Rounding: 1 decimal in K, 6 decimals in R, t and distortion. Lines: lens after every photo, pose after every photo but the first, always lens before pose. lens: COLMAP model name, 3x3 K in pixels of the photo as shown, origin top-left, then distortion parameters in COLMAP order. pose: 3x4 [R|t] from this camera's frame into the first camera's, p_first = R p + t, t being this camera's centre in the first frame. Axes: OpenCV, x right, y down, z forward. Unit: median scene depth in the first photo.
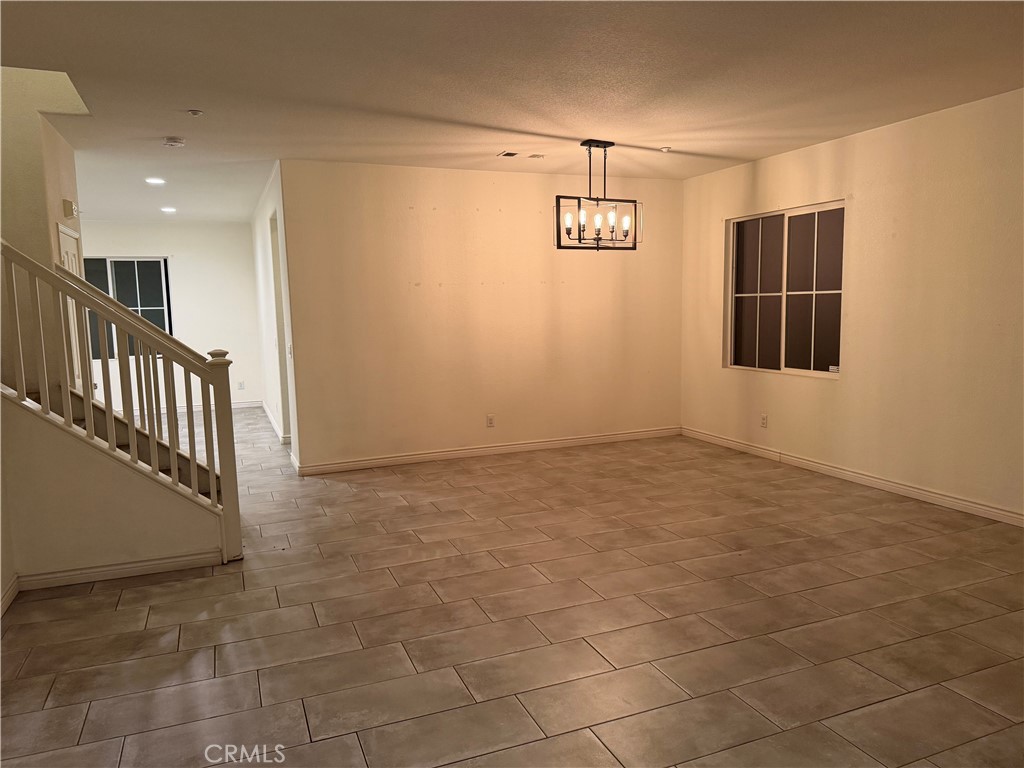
lens RADIAL K [[714.4, 0, 516.7], [0, 714.4, 387.8], [0, 0, 1]] dist [0.130394, -0.228844]
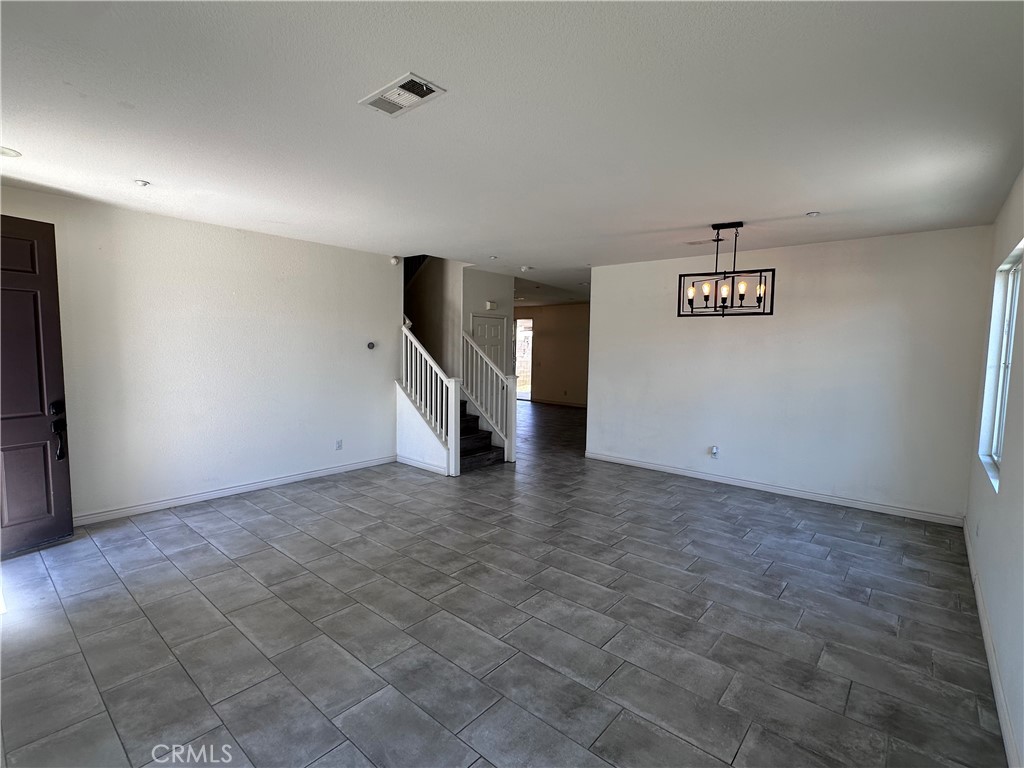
lens RADIAL K [[487.1, 0, 512.0], [0, 487.1, 384.0], [0, 0, 1]] dist [-0.001642, 0.000530]
pose [[0.450297, 0.098188, -0.887464, 0.747911], [-0.130428, 0.990507, 0.043410, -0.087268], [0.883302, 0.096202, 0.458828, 0.416013]]
